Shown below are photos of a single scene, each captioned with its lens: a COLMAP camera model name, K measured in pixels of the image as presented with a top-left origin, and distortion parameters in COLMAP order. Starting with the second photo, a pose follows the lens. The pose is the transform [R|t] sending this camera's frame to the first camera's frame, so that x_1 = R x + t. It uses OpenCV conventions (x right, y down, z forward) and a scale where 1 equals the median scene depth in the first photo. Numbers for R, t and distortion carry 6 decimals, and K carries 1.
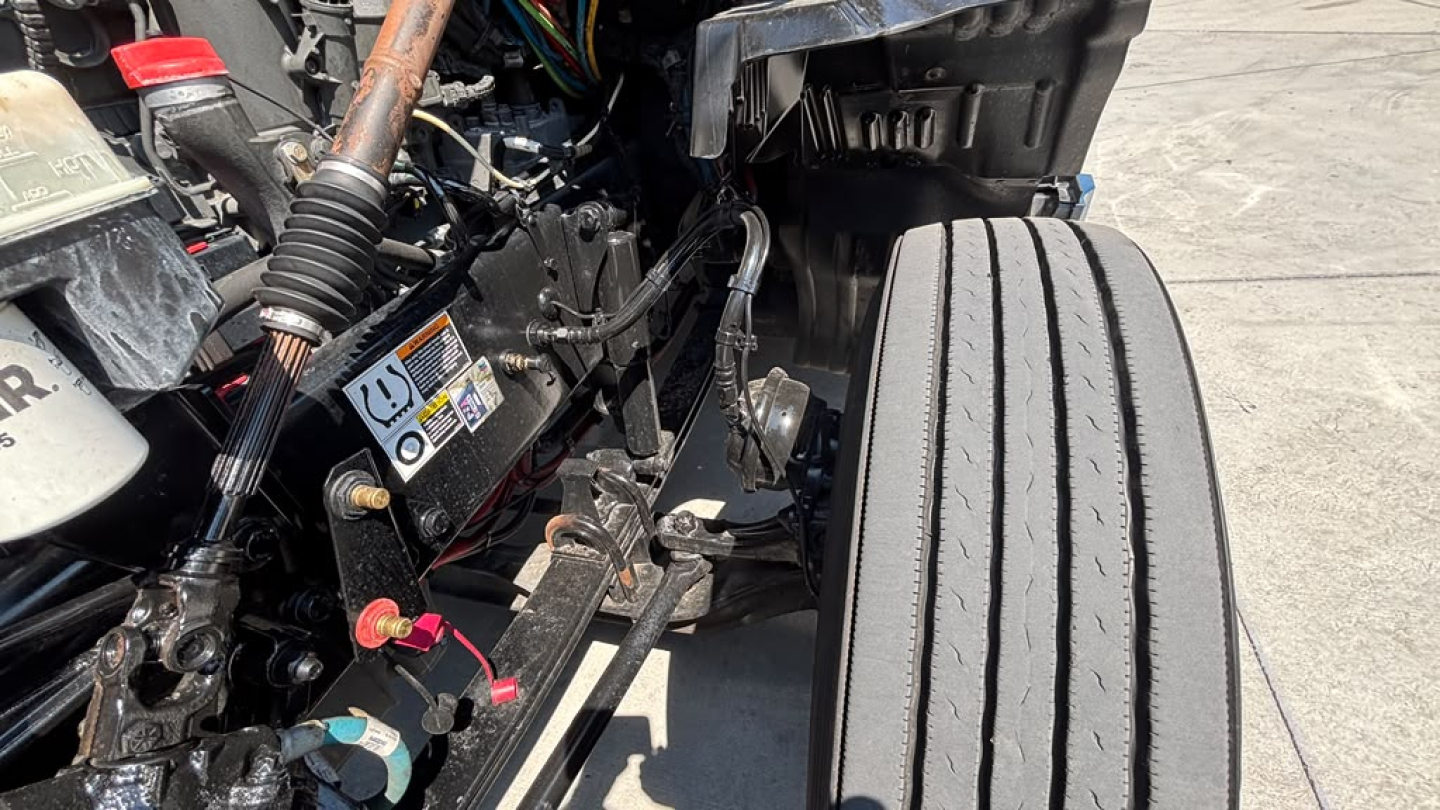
lens RADIAL K [[589.4, 0, 716.6], [0, 589.4, 399.5], [0, 0, 1]] dist [0.009301, -0.004399]
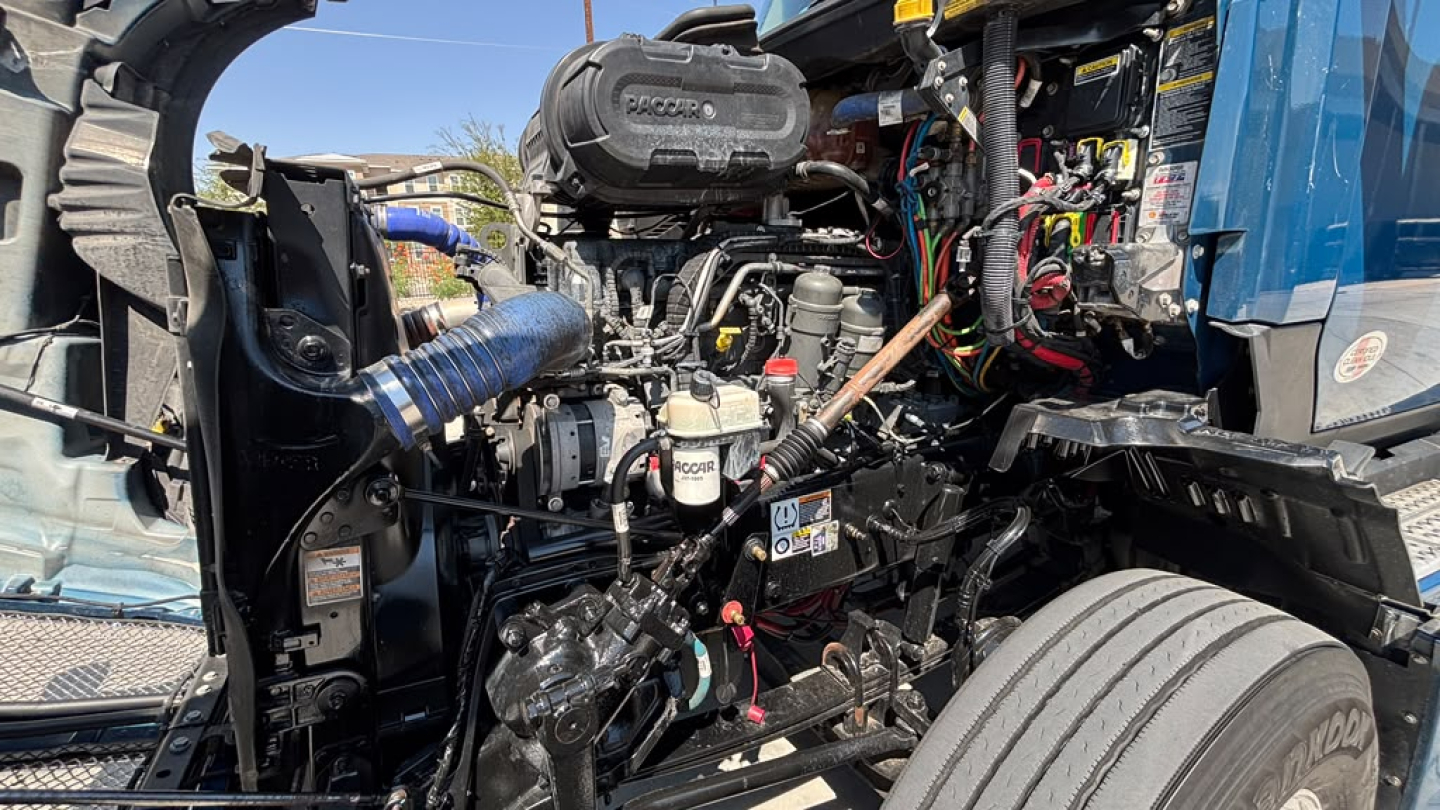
lens RADIAL K [[589.4, 0, 716.6], [0, 589.4, 399.5], [0, 0, 1]] dist [0.009301, -0.004399]
pose [[0.717356, 0.290358, -0.633319, 0.361726], [-0.481108, 0.863930, -0.148862, 0.052332], [0.503920, 0.411482, 0.759439, -0.678706]]
